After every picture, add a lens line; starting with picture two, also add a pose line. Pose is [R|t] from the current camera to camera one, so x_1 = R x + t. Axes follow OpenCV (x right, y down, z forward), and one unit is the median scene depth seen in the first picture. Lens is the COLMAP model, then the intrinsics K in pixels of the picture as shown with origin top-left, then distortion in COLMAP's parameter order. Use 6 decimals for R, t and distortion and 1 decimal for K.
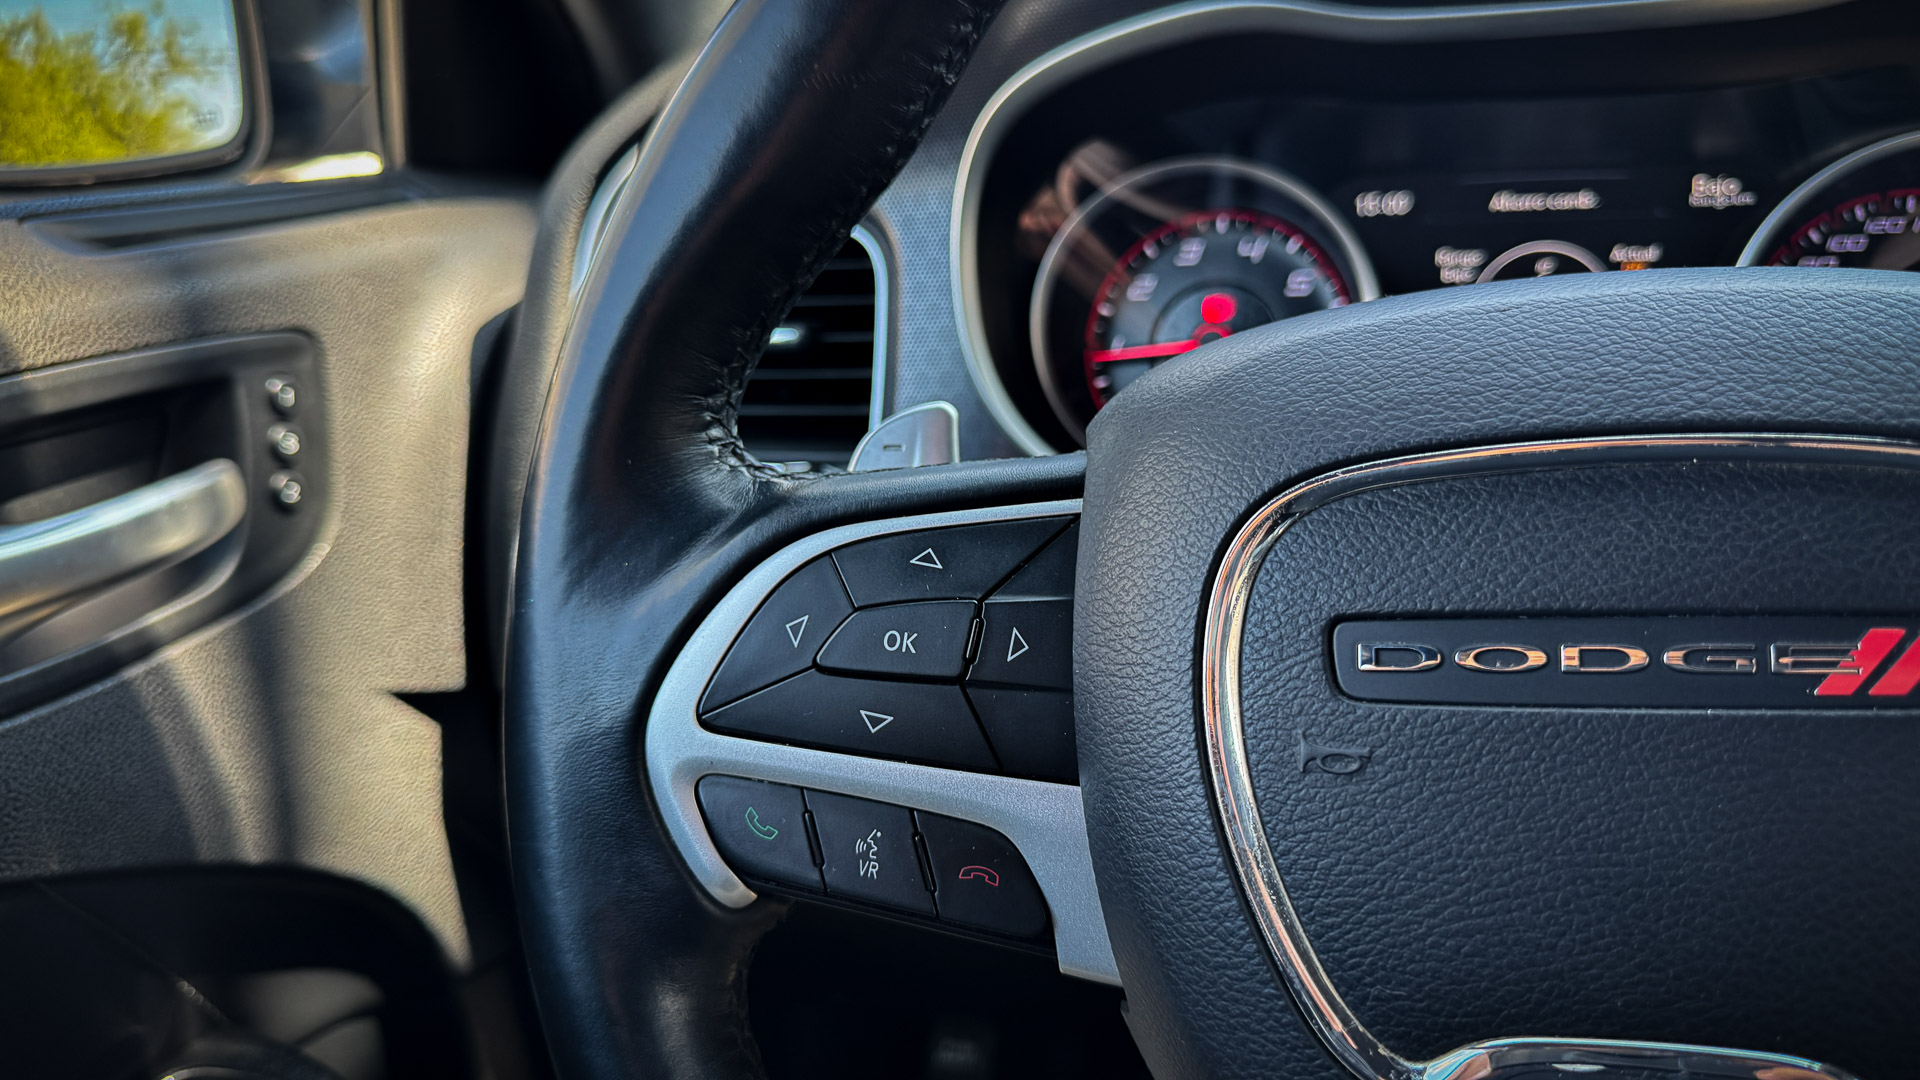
lens RADIAL K [[1333.8, 0, 969.0], [0, 1333.8, 451.7], [0, 0, 1]] dist [0.044040, -0.029275]
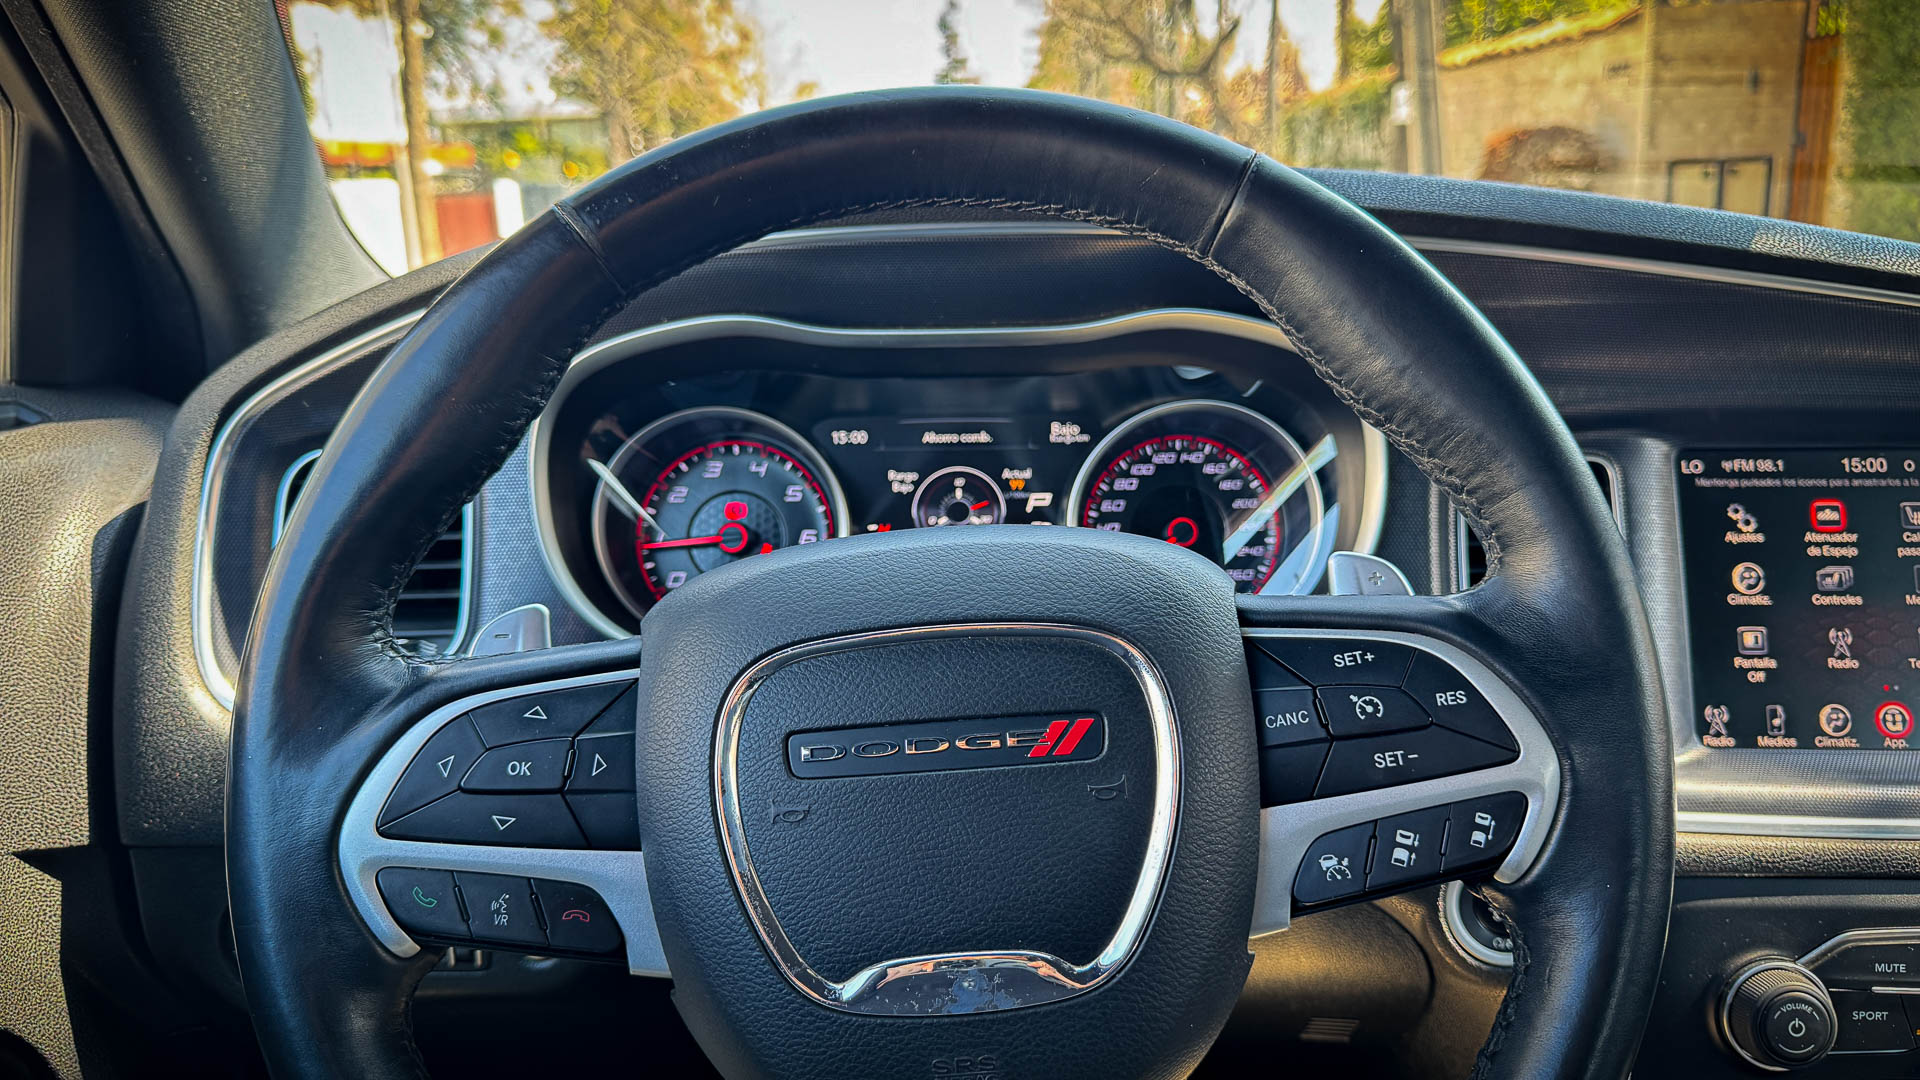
lens RADIAL K [[1431.4, 0, 940.2], [0, 1431.4, 533.4], [0, 0, 1]] dist [0.027721, -0.067932]
pose [[0.954147, -0.018902, 0.298742, -0.076013], [0.028927, 0.999156, -0.029169, -0.063179], [-0.297939, 0.036474, 0.953888, -0.704500]]
